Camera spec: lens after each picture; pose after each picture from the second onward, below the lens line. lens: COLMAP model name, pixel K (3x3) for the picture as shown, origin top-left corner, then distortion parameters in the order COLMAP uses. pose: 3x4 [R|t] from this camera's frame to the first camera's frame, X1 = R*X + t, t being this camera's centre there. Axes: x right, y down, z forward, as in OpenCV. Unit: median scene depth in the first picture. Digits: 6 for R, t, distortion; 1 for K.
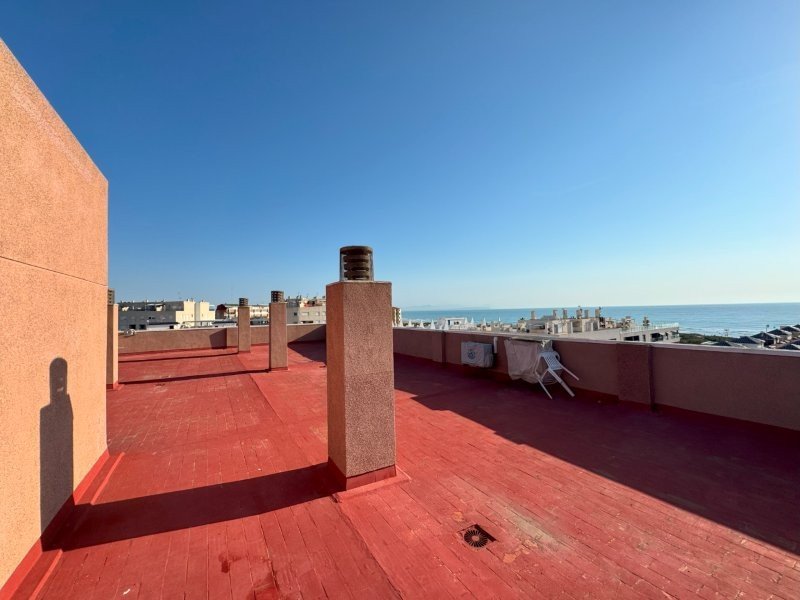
lens RADIAL K [[317.5, 0, 400.4], [0, 317.5, 299.7], [0, 0, 1]] dist [-0.003131, -0.000057]
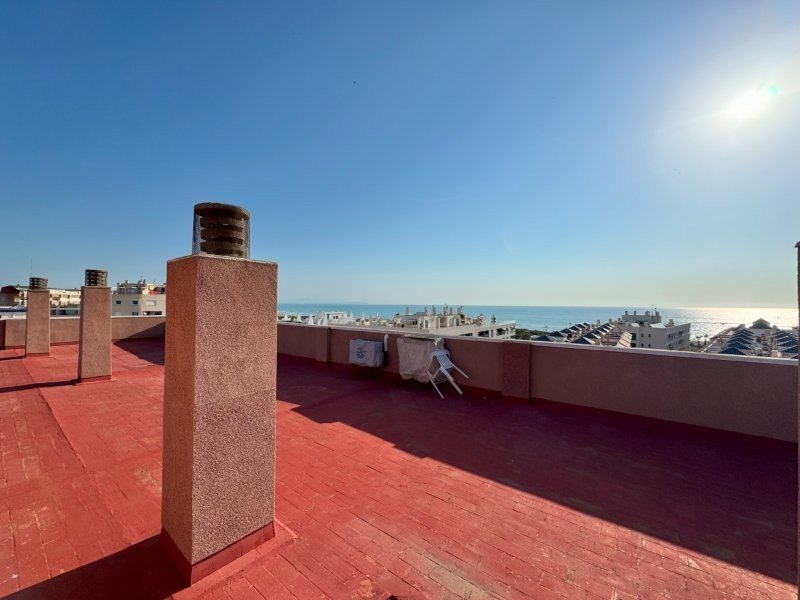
lens RADIAL K [[317.5, 0, 400.4], [0, 317.5, 299.8], [0, 0, 1]] dist [-0.003131, -0.000057]
pose [[0.929713, 0.037320, 0.366390, -0.015927], [-0.044171, 0.998971, 0.010330, 0.003184], [-0.365627, -0.025788, 0.930404, 0.130319]]
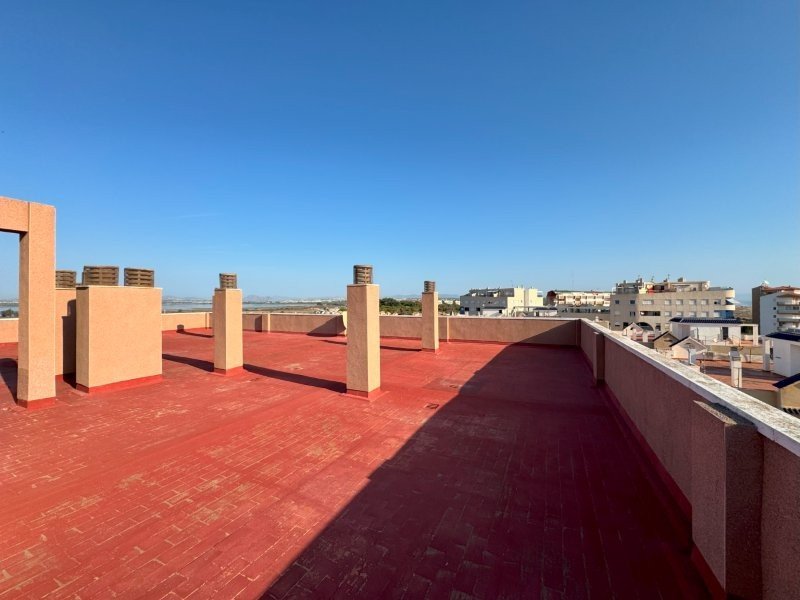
lens RADIAL K [[317.5, 0, 399.2], [0, 317.5, 299.2], [0, 0, 1]] dist [-0.003131, -0.000057]
pose [[0.548328, 0.015679, -0.836116, 0.244618], [0.018819, 0.999340, 0.031081, 0.030989], [0.836051, -0.032777, 0.547671, 1.096463]]
